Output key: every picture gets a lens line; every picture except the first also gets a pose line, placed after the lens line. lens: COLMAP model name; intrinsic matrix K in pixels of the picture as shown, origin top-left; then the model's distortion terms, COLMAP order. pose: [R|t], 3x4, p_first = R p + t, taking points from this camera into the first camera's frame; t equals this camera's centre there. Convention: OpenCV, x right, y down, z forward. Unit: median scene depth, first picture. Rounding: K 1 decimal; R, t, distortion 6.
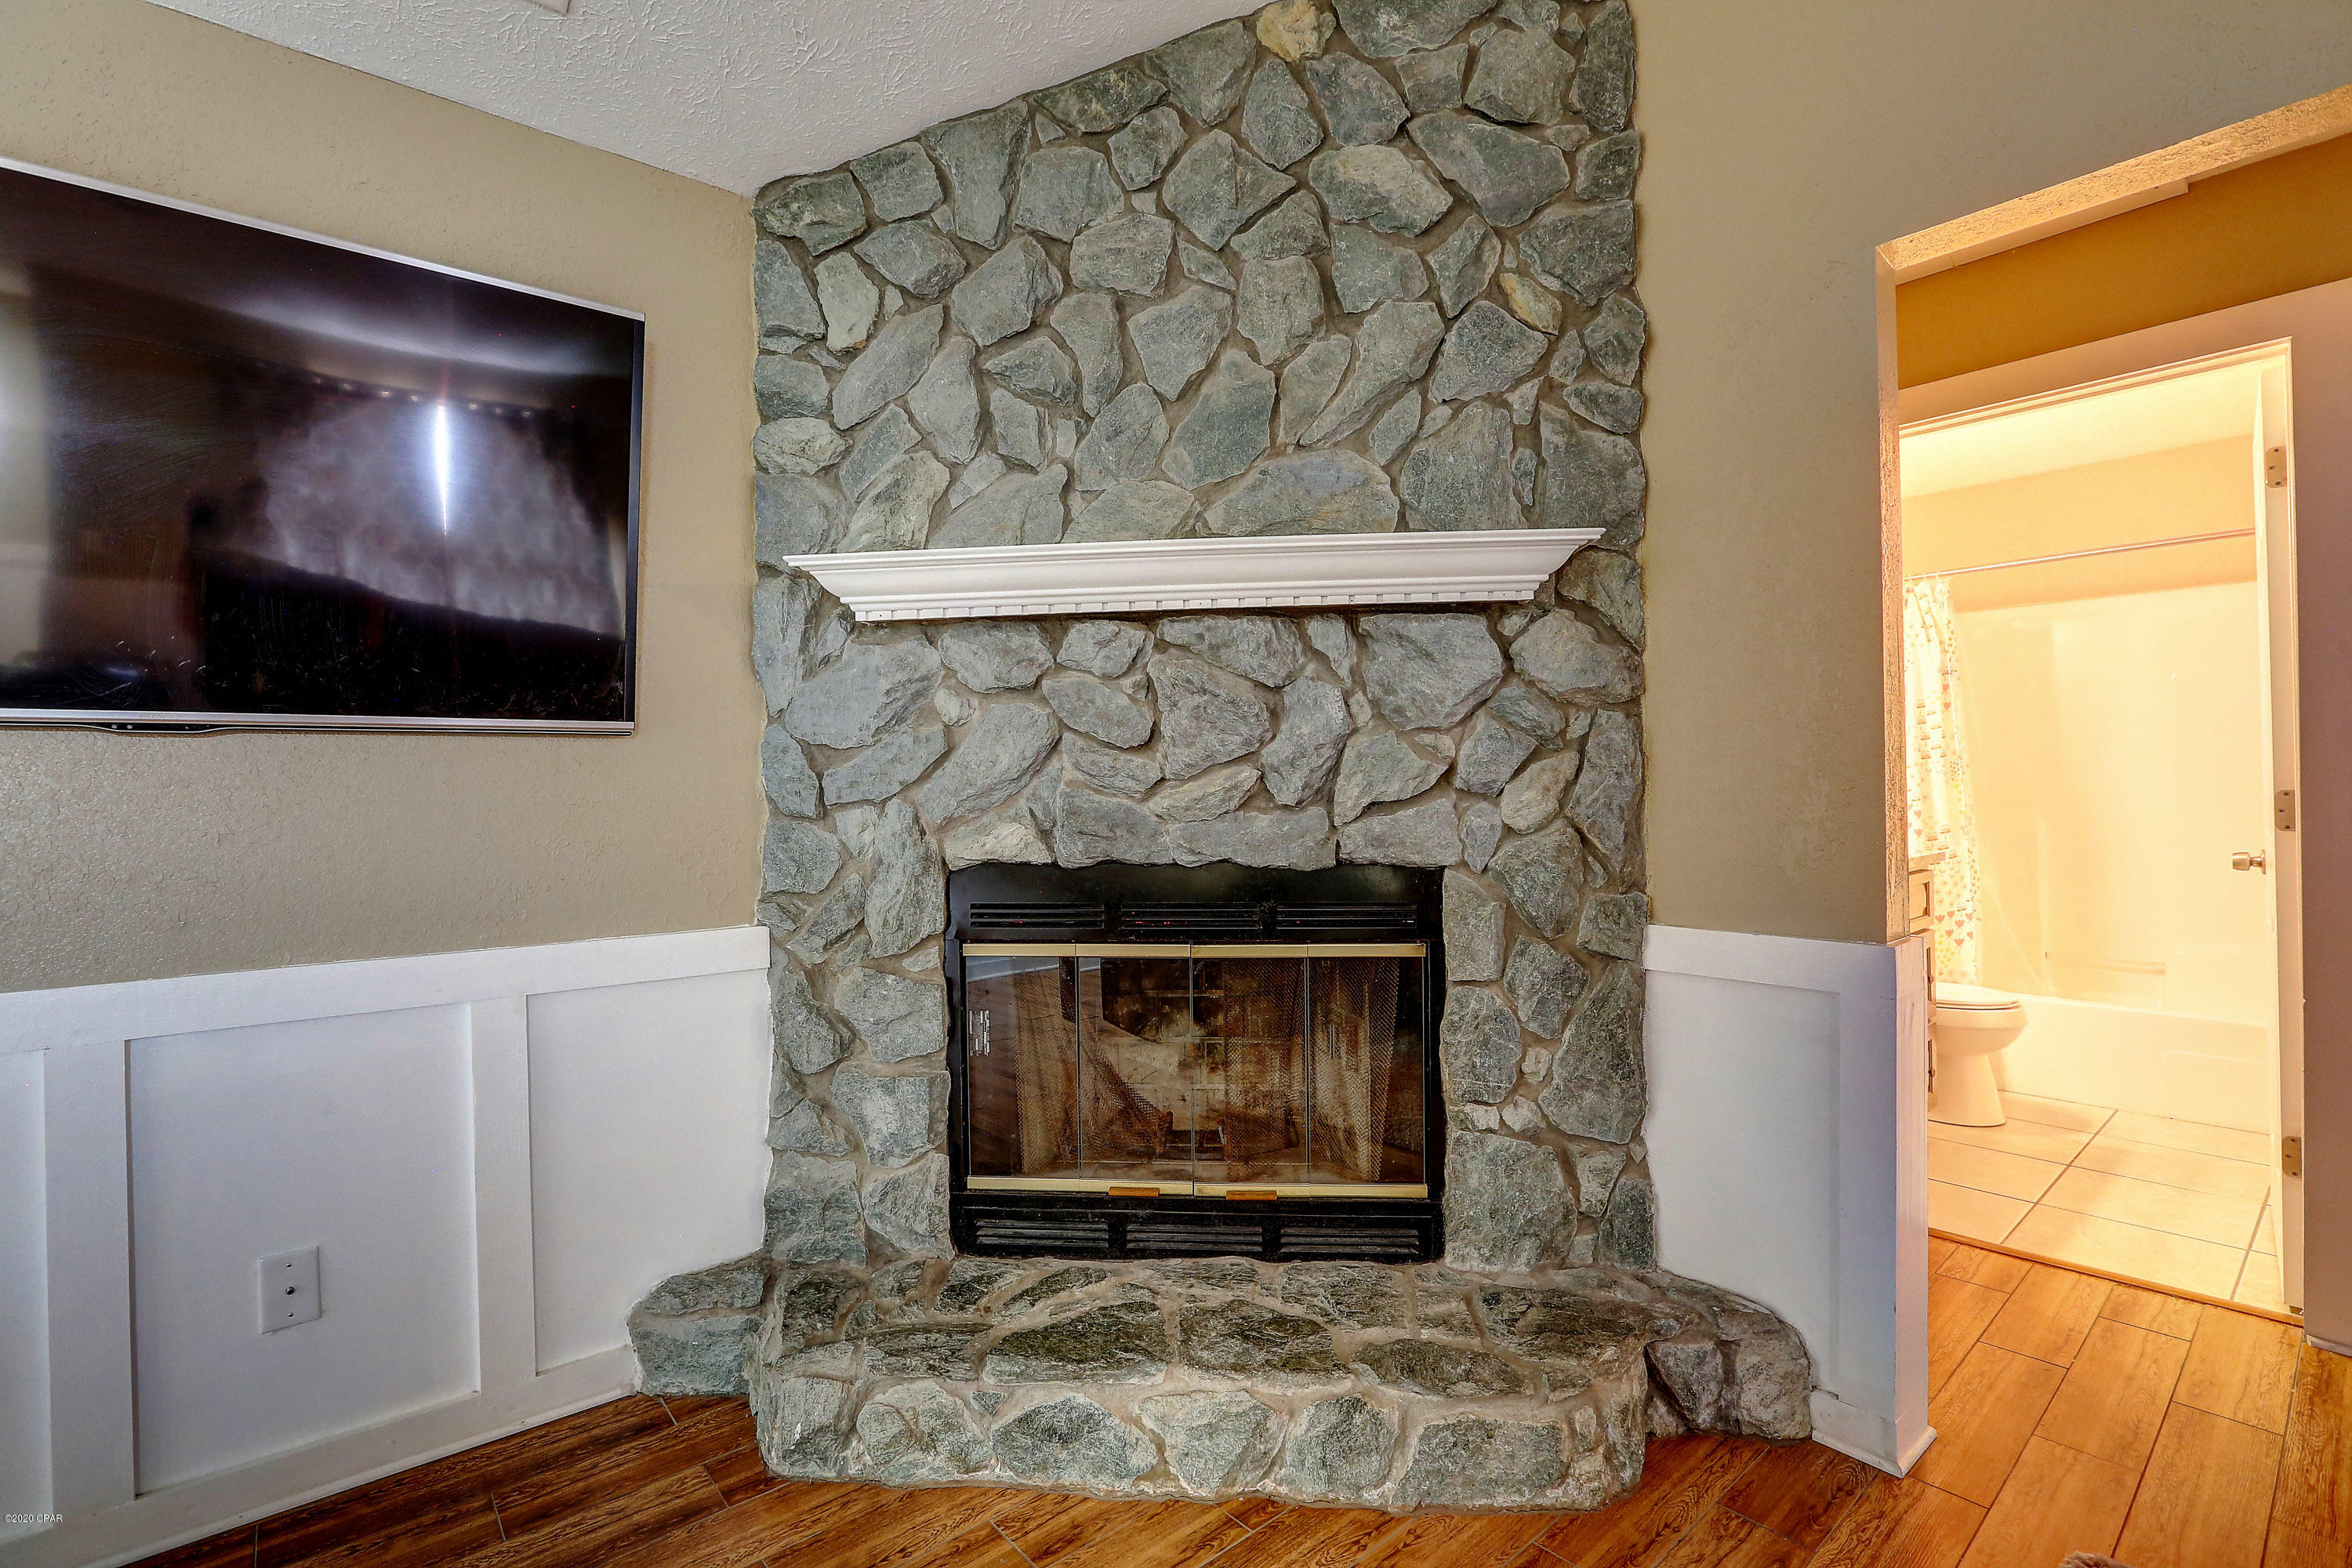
lens RADIAL K [[1069.2, 0, 1164.5], [0, 1069.2, 781.2], [0, 0, 1]] dist [-0.059198, 0.023758]
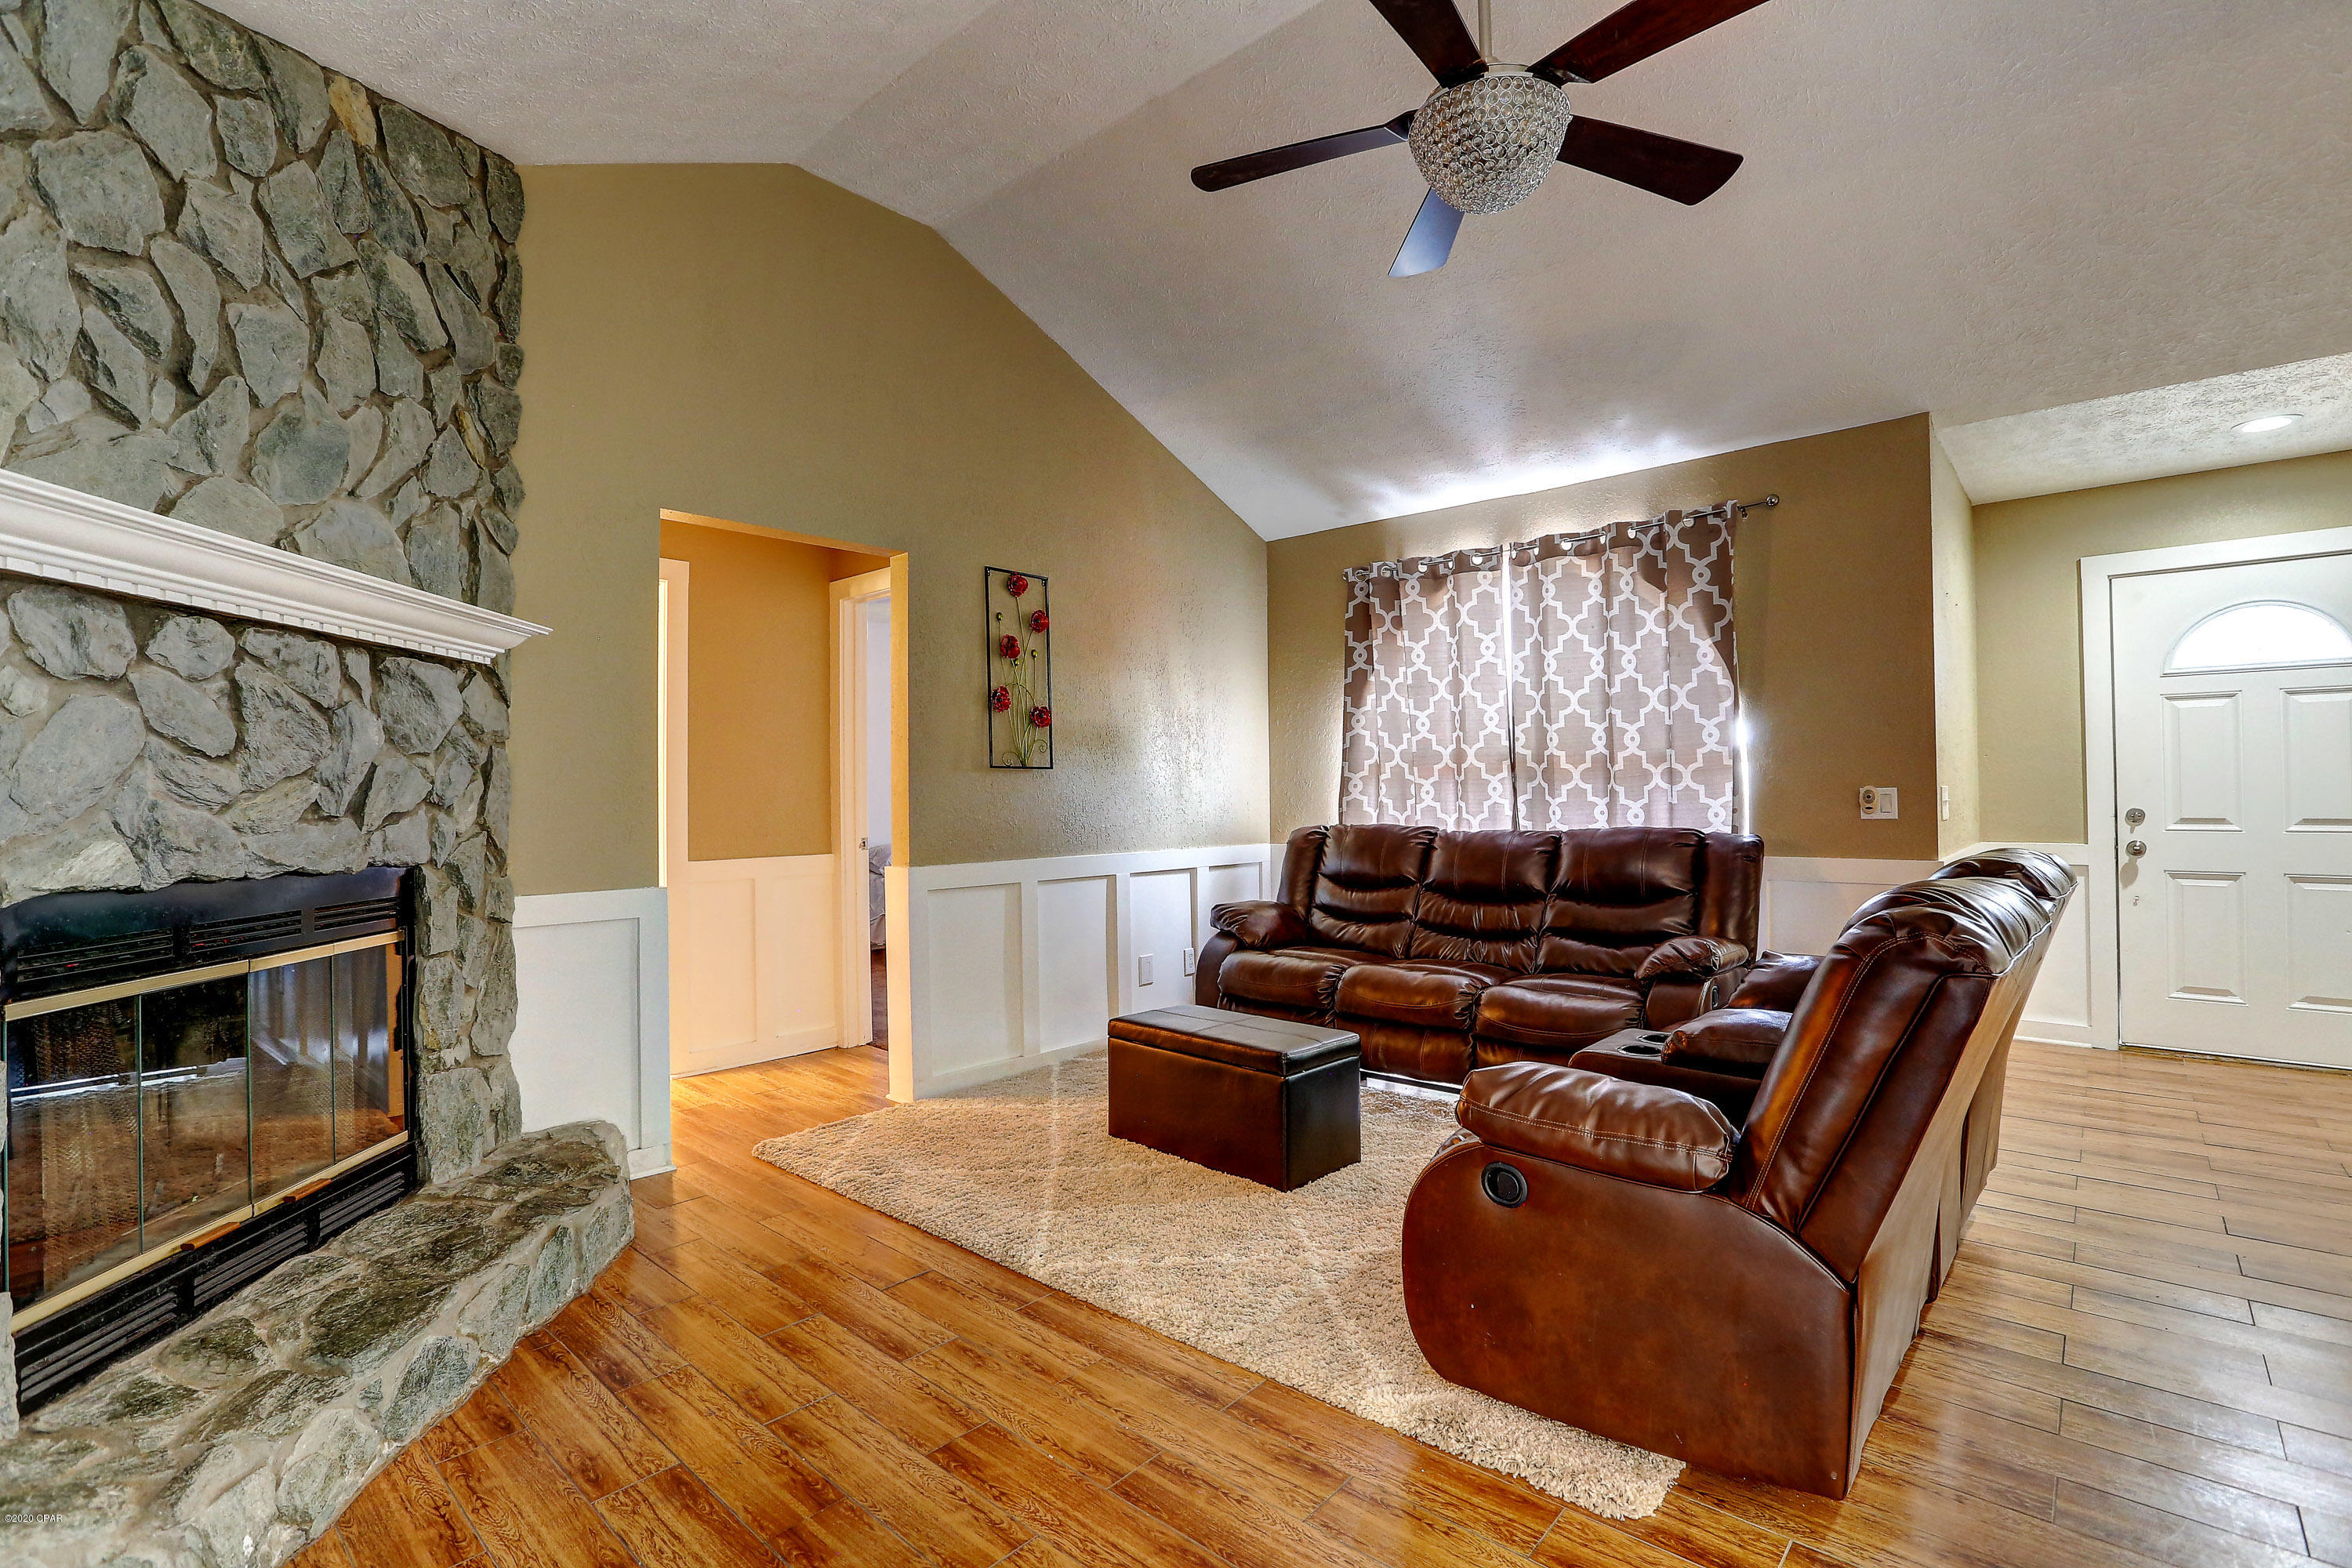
lens RADIAL K [[1069.2, 0, 1164.5], [0, 1069.2, 781.2], [0, 0, 1]] dist [-0.059198, 0.023758]
pose [[-0.126501, 0.023706, 0.991683, -1.053478], [0.005305, 0.999716, -0.023222, 0.015723], [-0.991952, 0.002323, -0.126591, 0.291312]]
